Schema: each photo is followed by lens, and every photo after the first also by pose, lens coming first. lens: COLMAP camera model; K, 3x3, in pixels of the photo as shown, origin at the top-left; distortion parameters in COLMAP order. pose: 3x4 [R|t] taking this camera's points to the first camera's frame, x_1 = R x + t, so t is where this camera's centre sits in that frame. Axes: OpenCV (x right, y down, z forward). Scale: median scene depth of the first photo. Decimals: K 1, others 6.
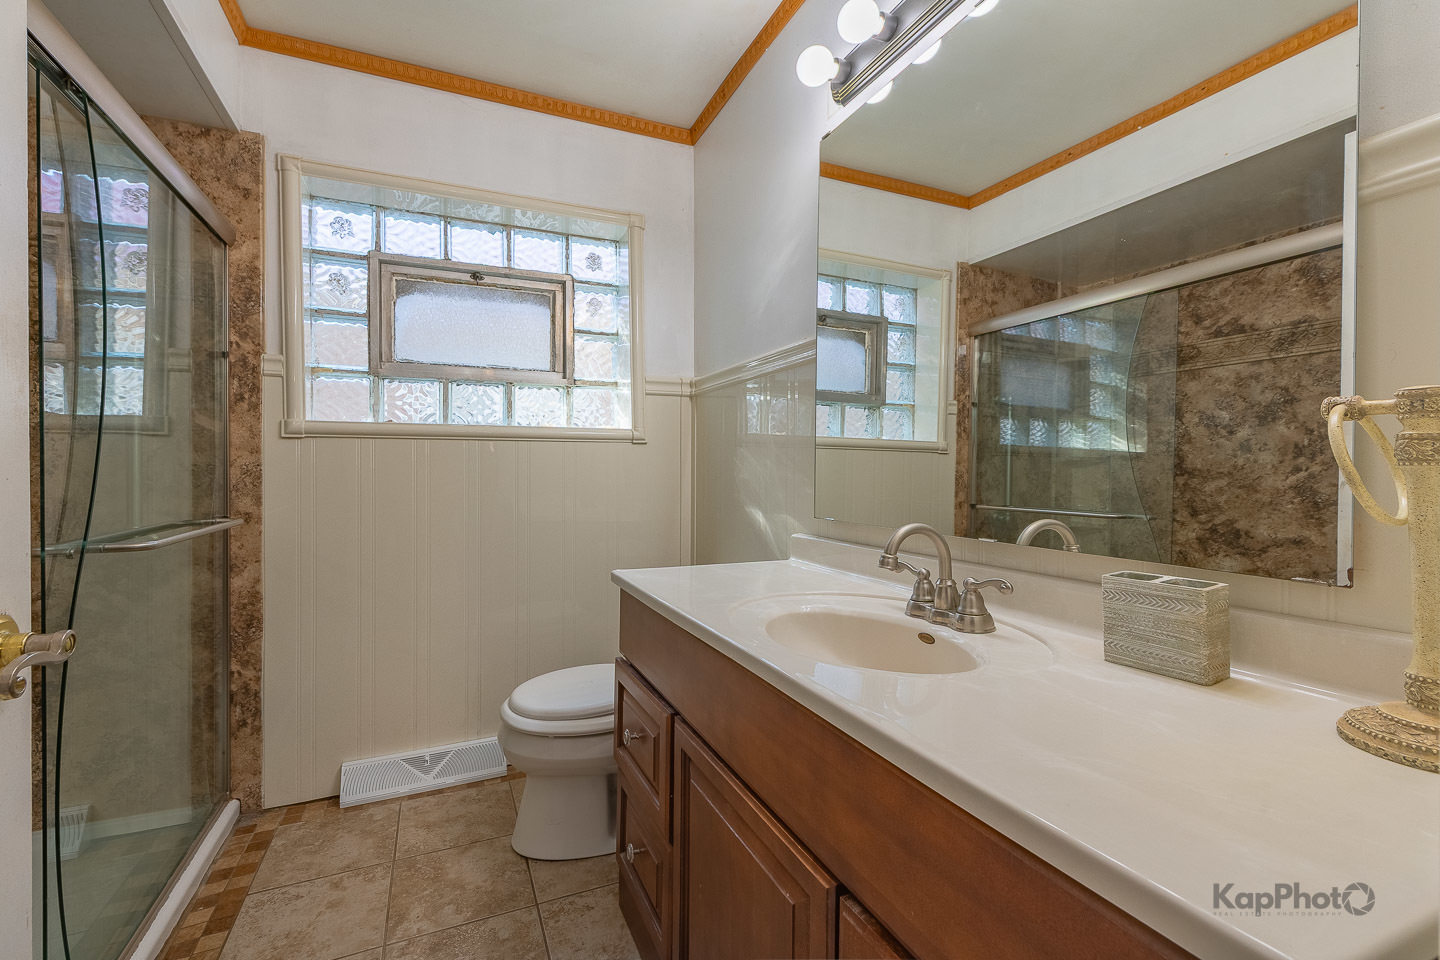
lens RADIAL K [[591.8, 0, 722.0], [0, 591.8, 528.0], [0, 0, 1]] dist [-0.000792, 0.000614]
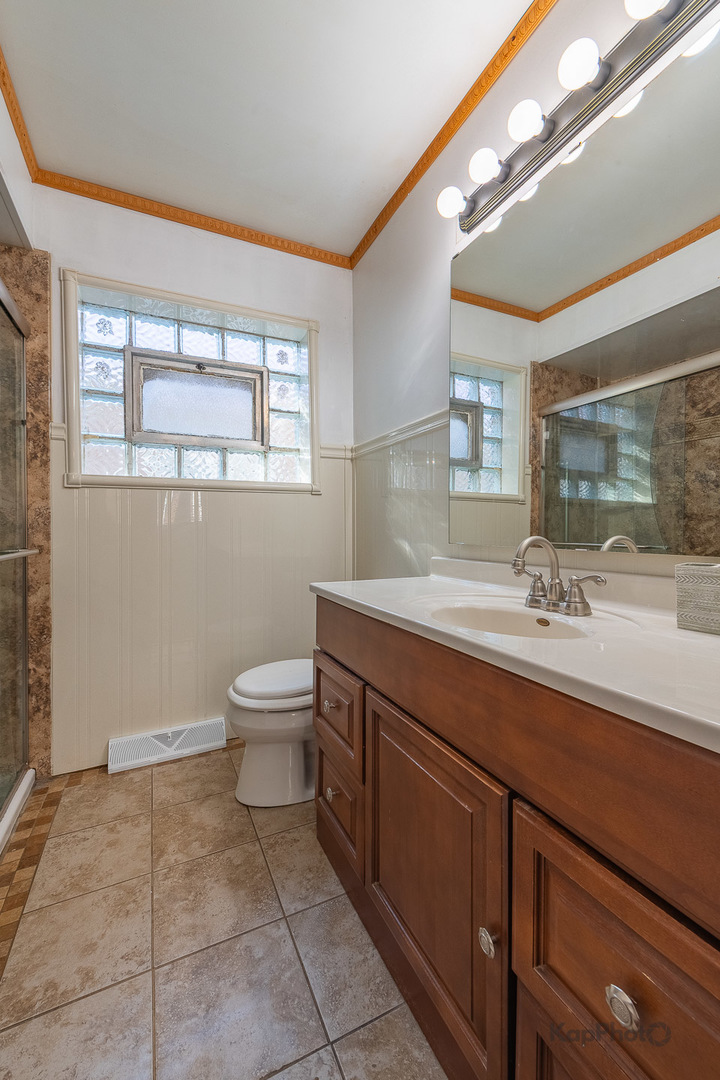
lens RADIAL K [[436.8, 0, 359.0], [0, 436.8, 575.2], [0, 0, 1]] dist [0.002202, -0.000089]
pose [[0.998515, -0.043602, 0.032664, -0.105969], [0.043722, 0.999039, -0.002989, 0.061457], [-0.032502, 0.004412, 0.999462, 0.003575]]
